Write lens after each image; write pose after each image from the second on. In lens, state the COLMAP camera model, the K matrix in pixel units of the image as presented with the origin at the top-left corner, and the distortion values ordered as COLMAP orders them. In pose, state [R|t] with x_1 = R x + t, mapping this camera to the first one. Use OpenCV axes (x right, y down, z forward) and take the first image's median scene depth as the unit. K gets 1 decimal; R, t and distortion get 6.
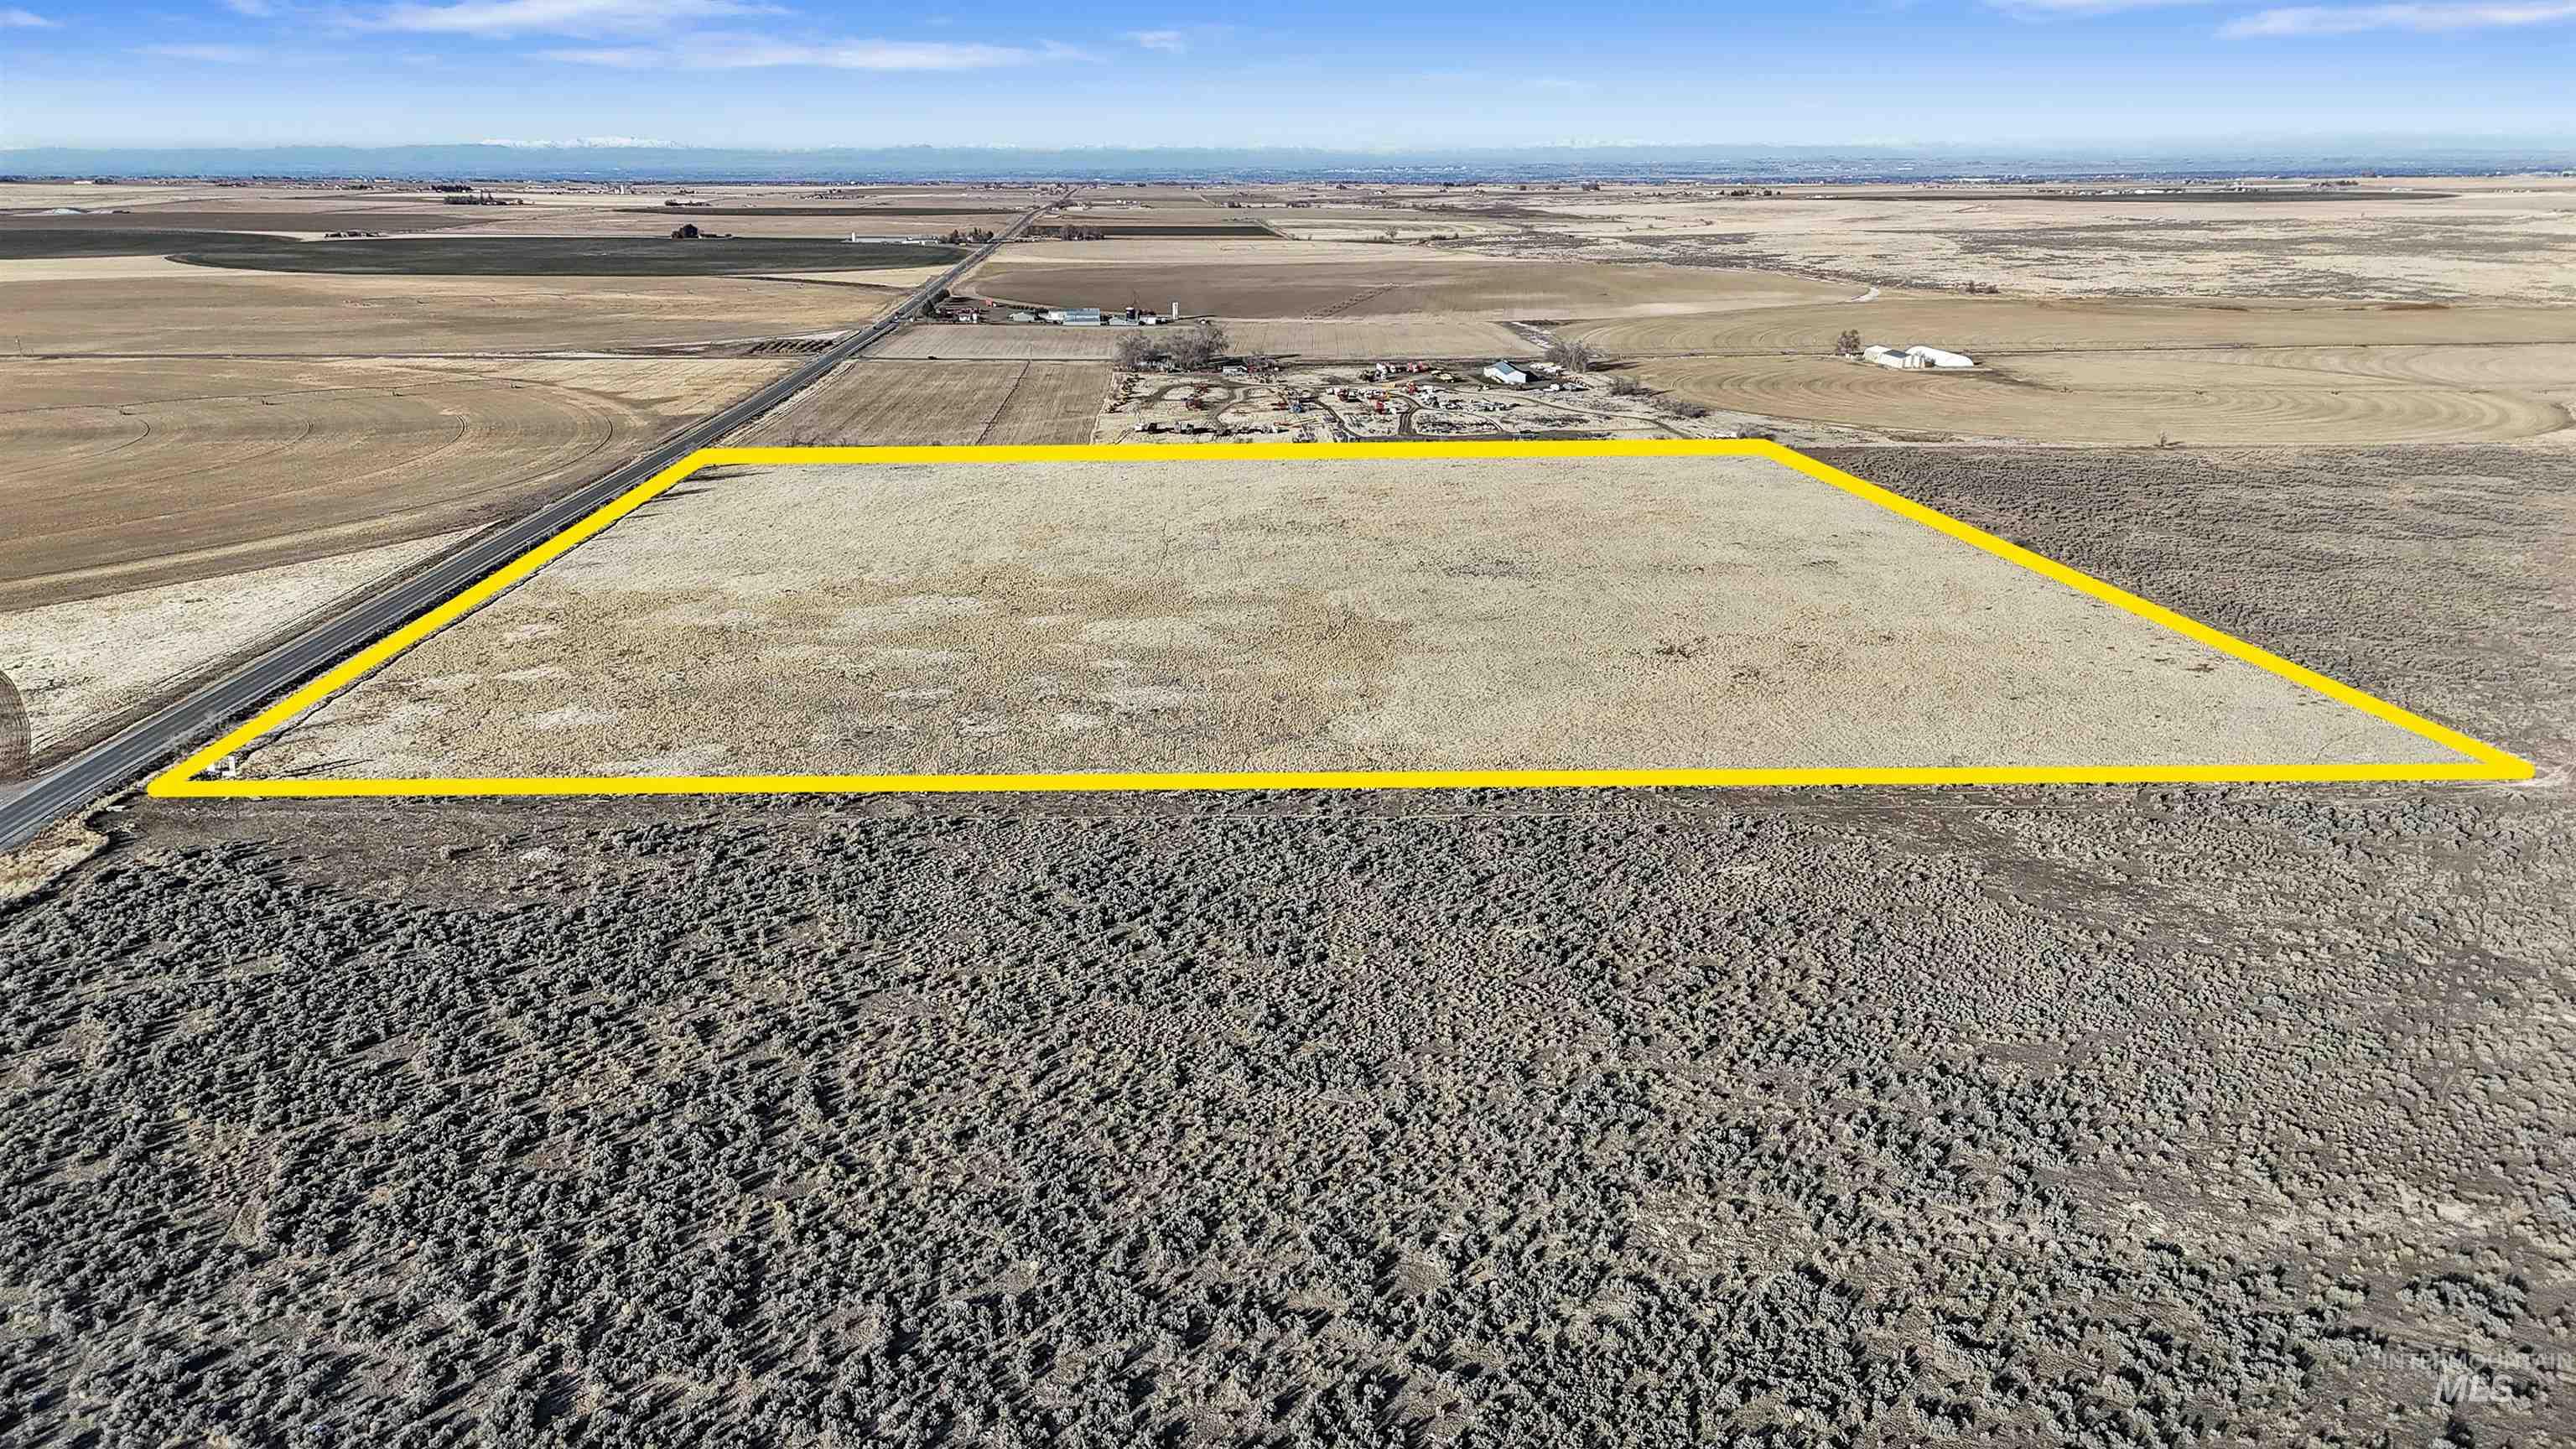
lens RADIAL K [[1908.1, 0, 1272.5], [0, 1908.1, 739.9], [0, 0, 1]] dist [0.069743, -0.060284]
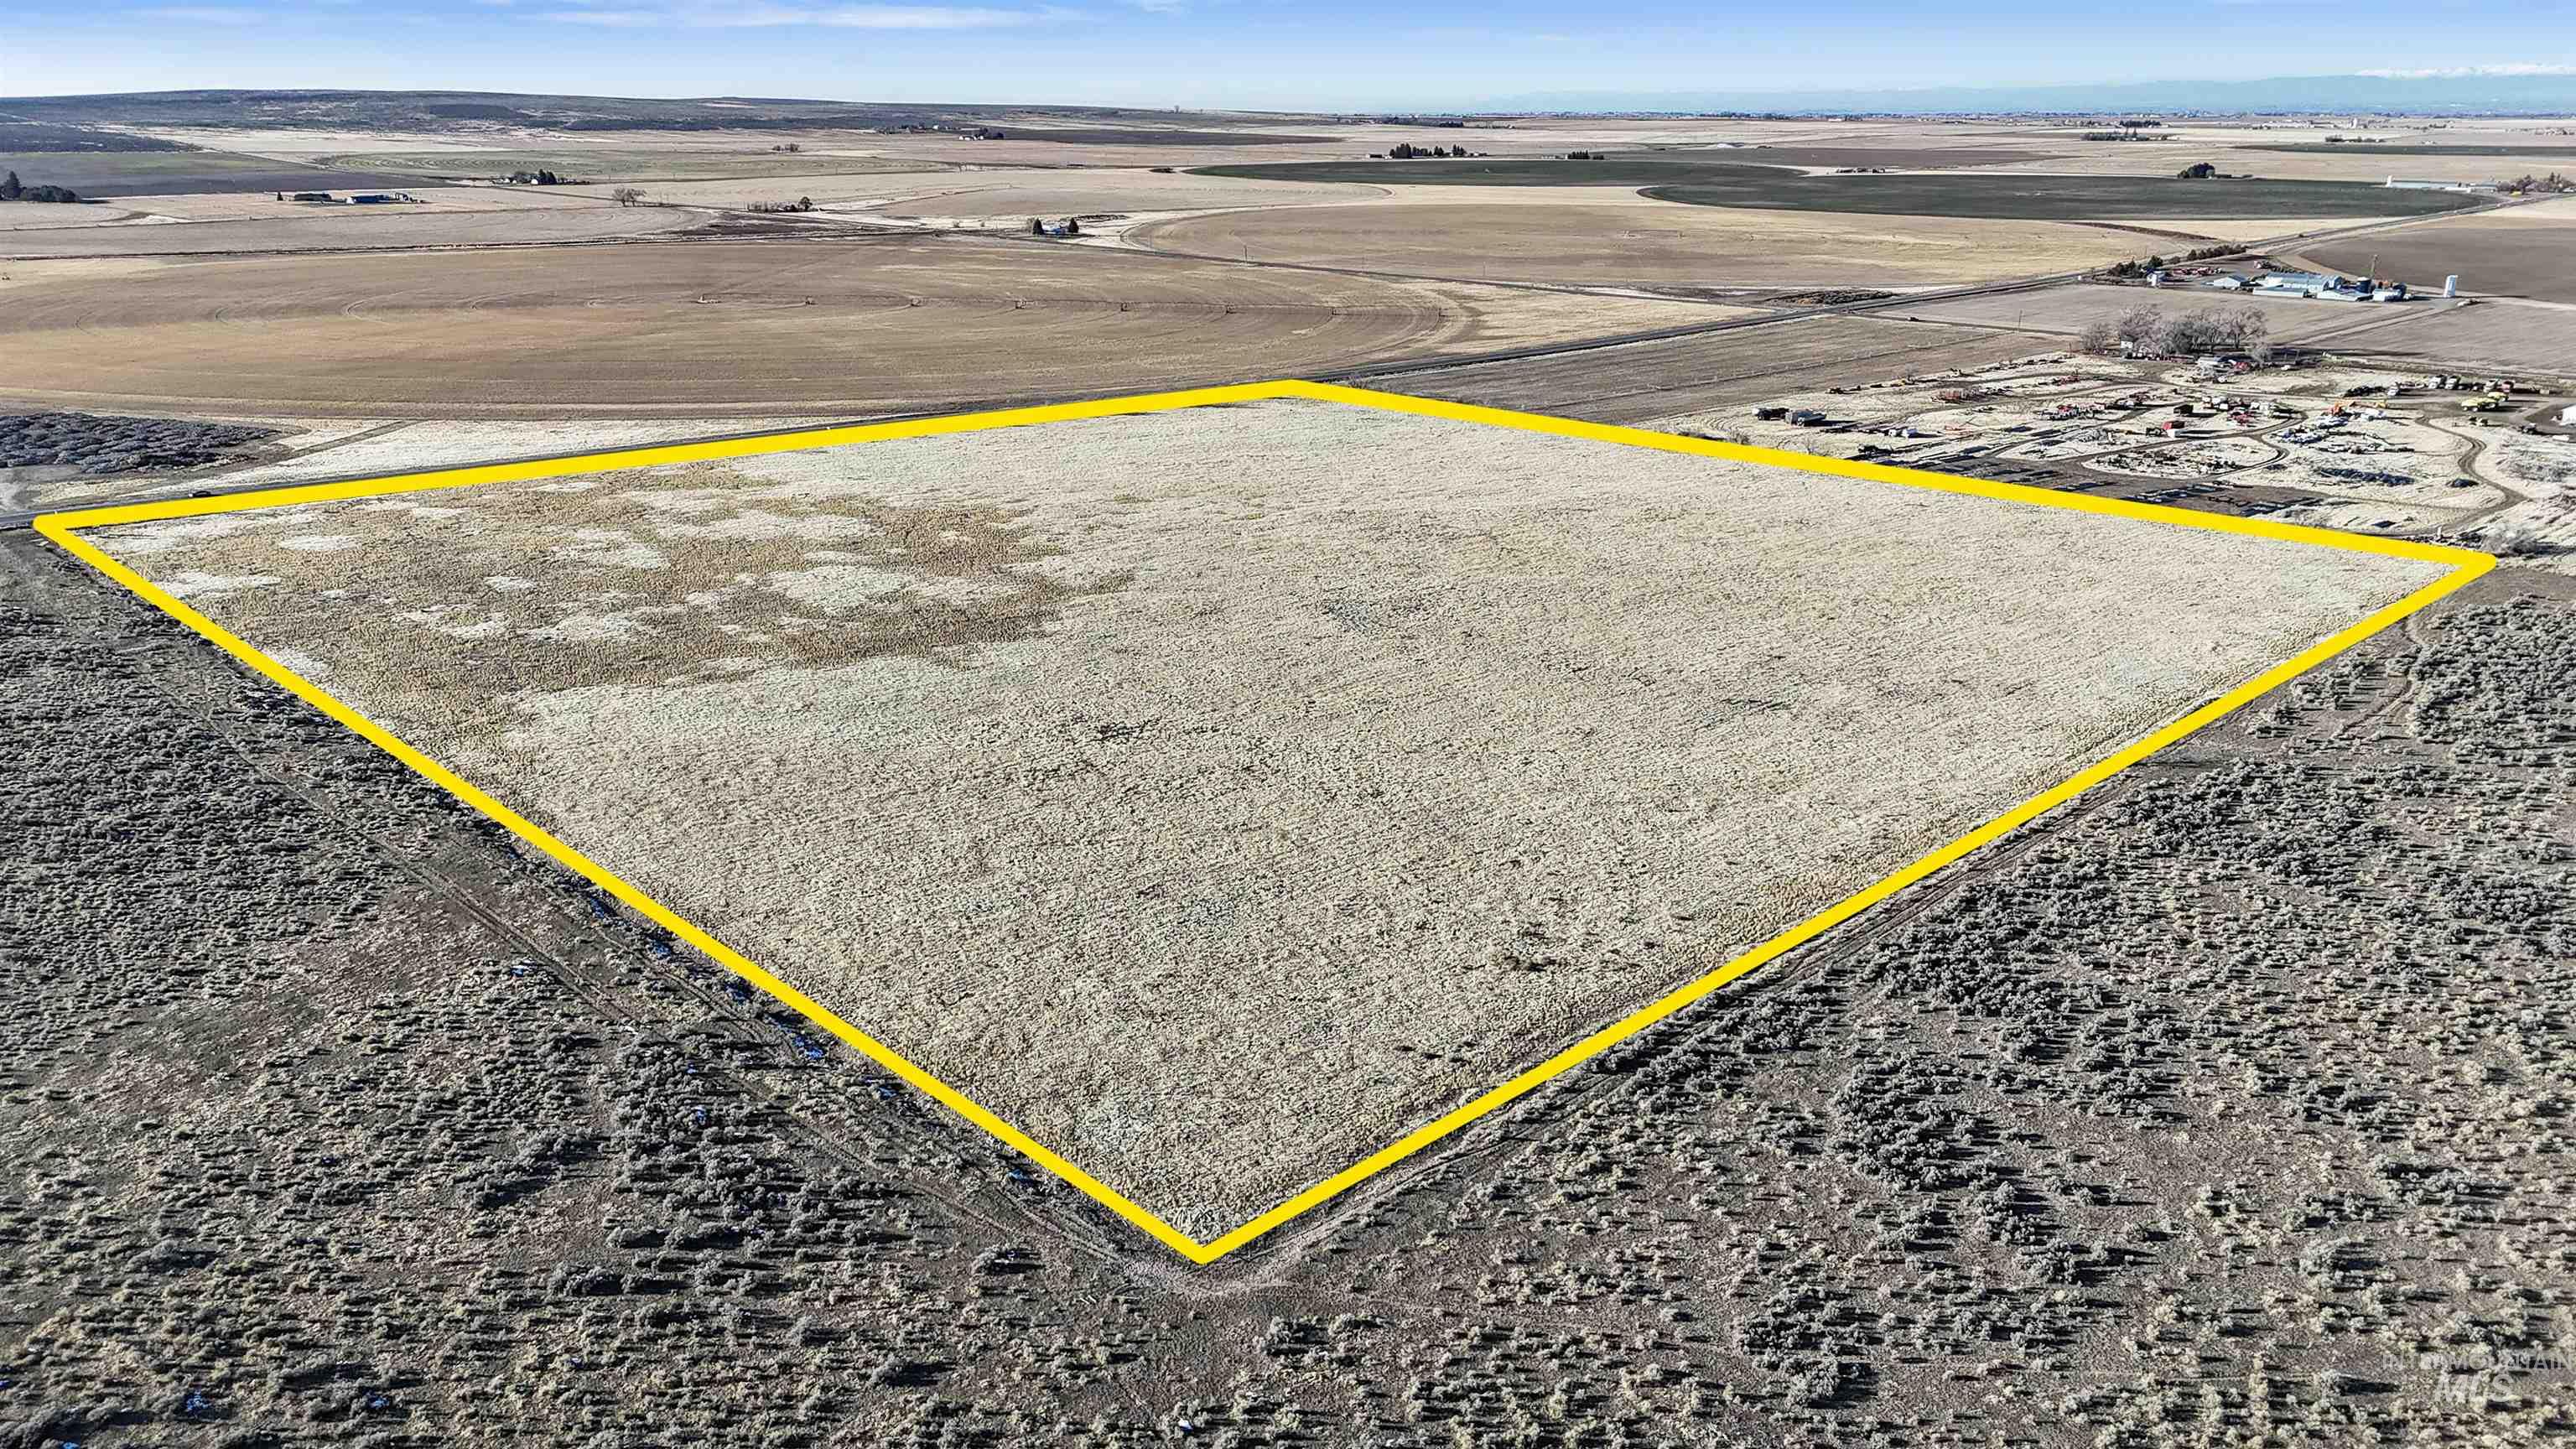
lens RADIAL K [[1908.1, 0, 1286.9], [0, 1908.1, 738.2], [0, 0, 1]] dist [0.069743, -0.060284]
pose [[0.636738, 0.242809, -0.731853, 0.475872], [-0.221371, 0.966735, 0.128135, -0.091419], [0.738620, 0.080423, 0.669308, 0.312314]]
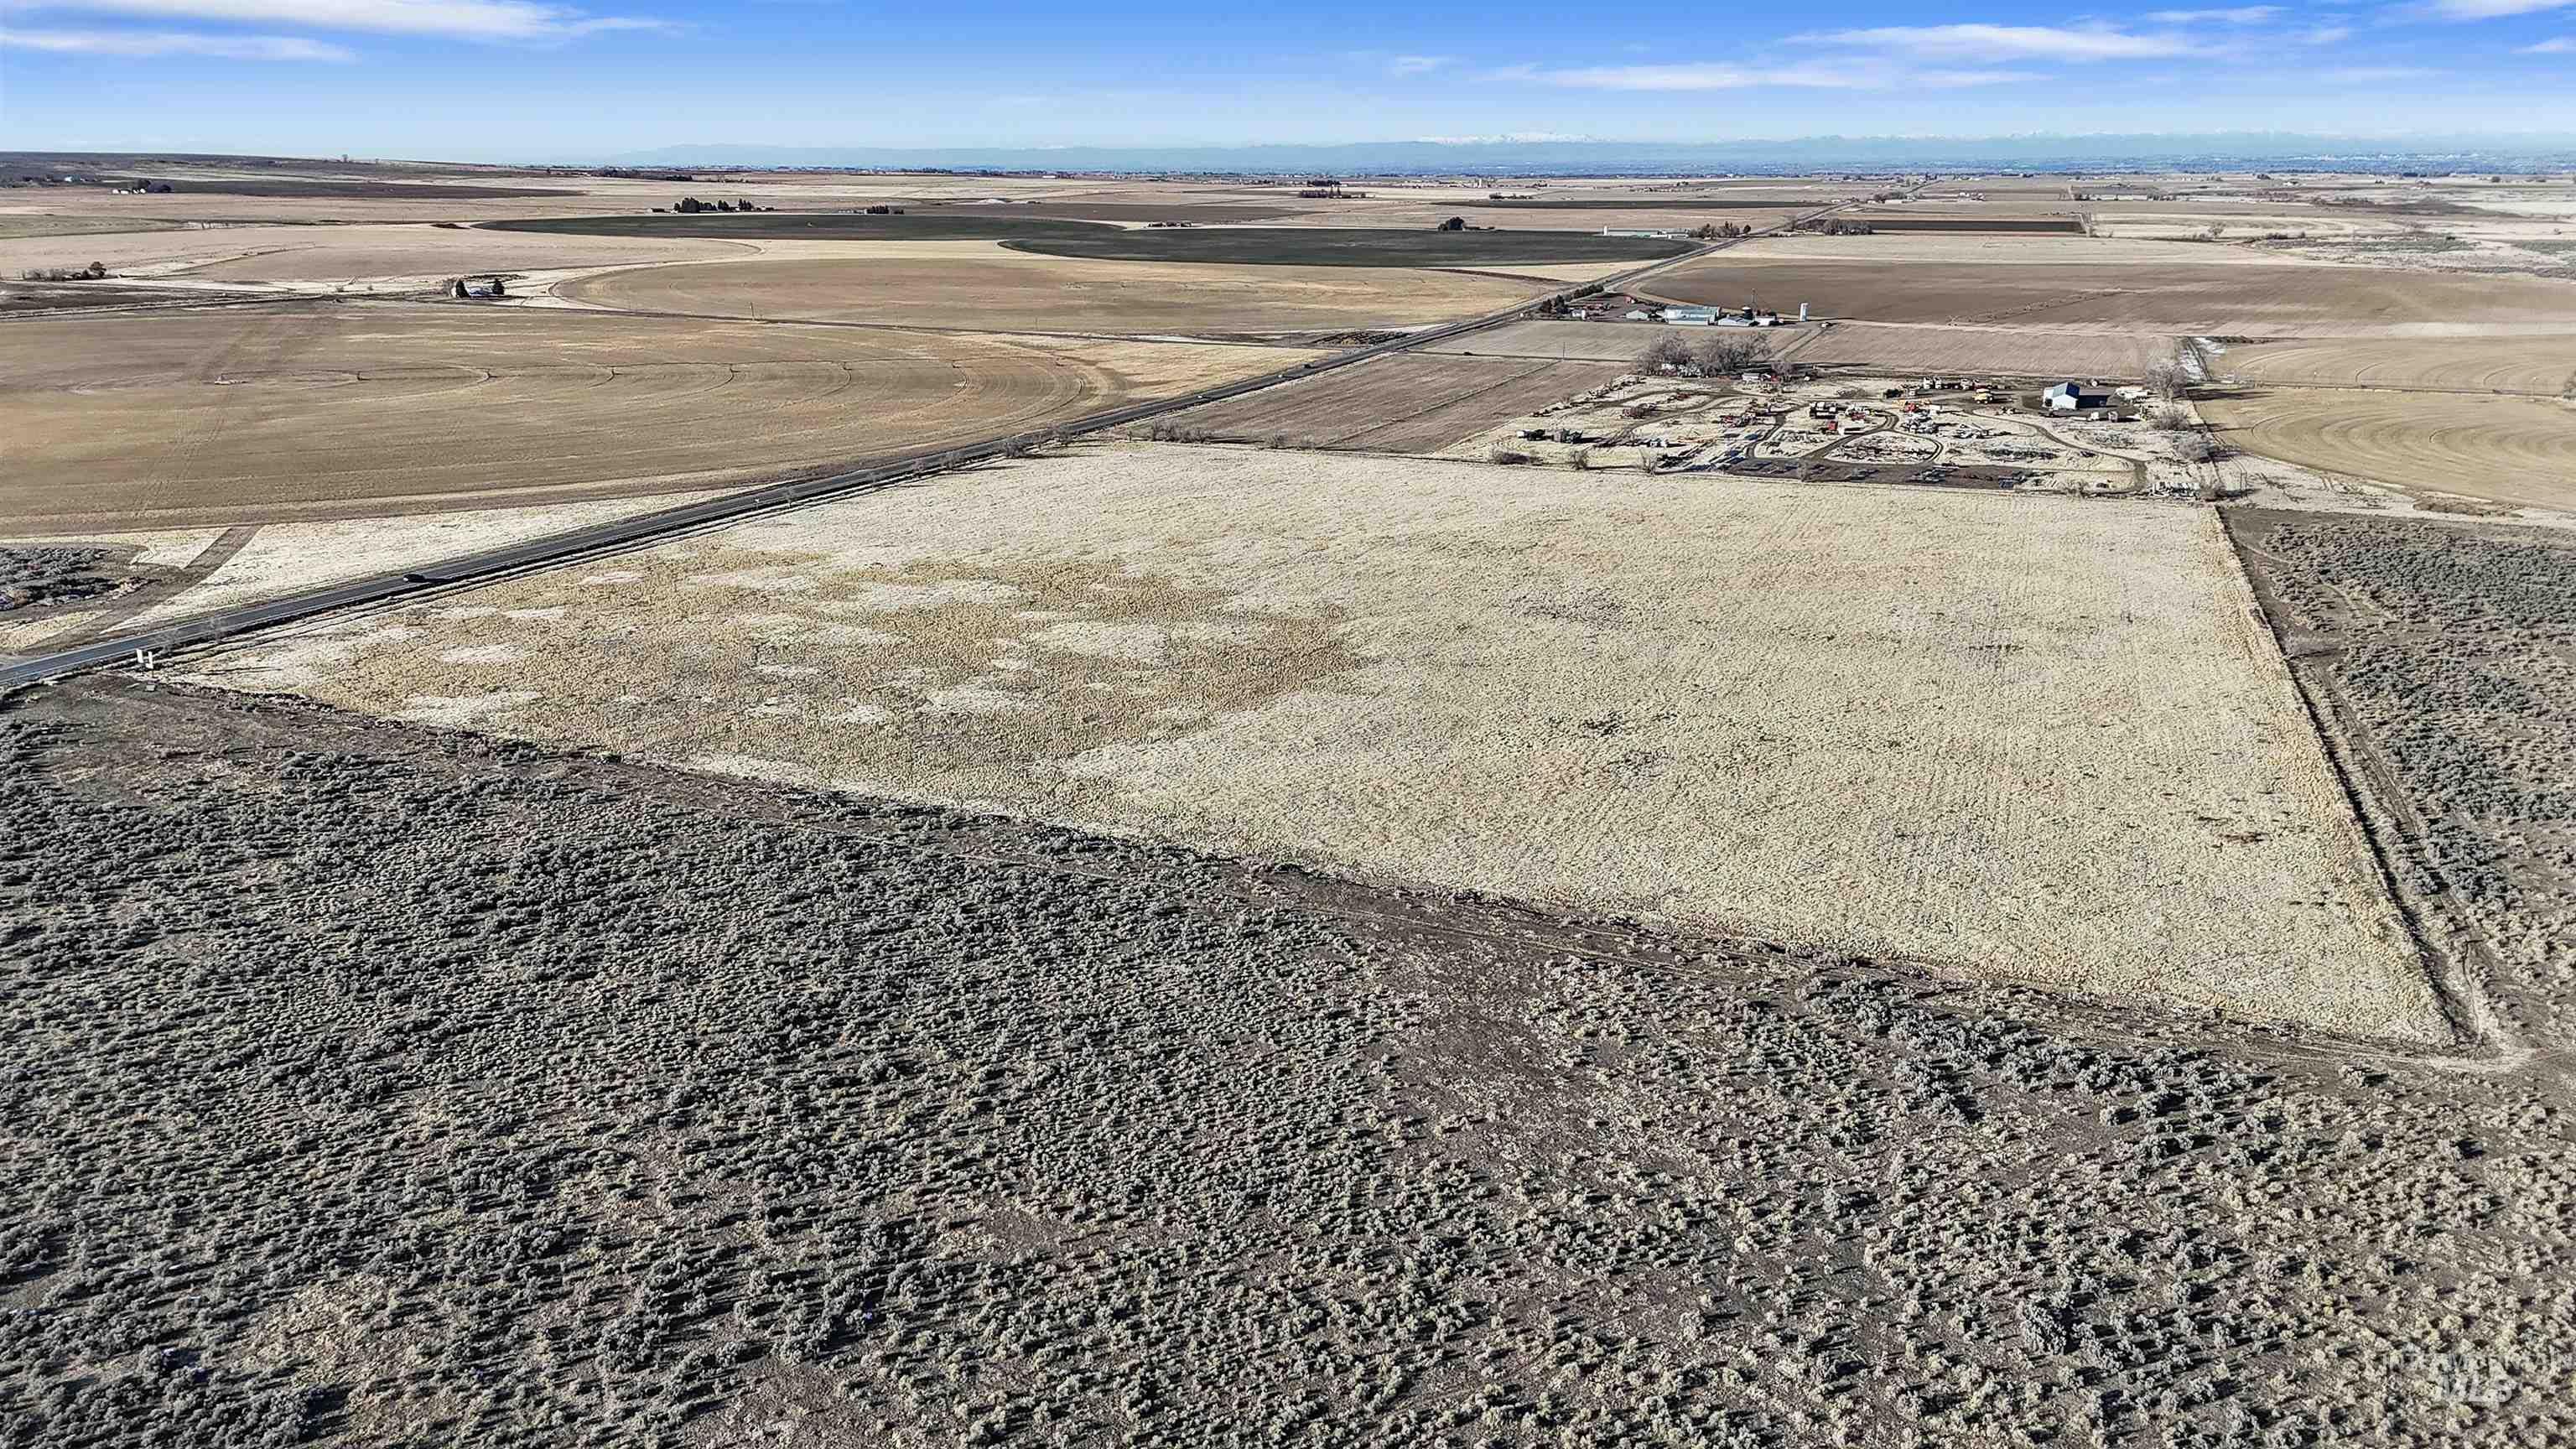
lens RADIAL K [[1908.1, 0, 1250.3], [0, 1908.1, 773.8], [0, 0, 1]] dist [0.069743, -0.060284]
pose [[0.897907, 0.136099, -0.418616, 0.247997], [-0.128000, 0.990635, 0.047520, -0.026013], [0.421163, 0.010914, 0.906919, 0.091886]]
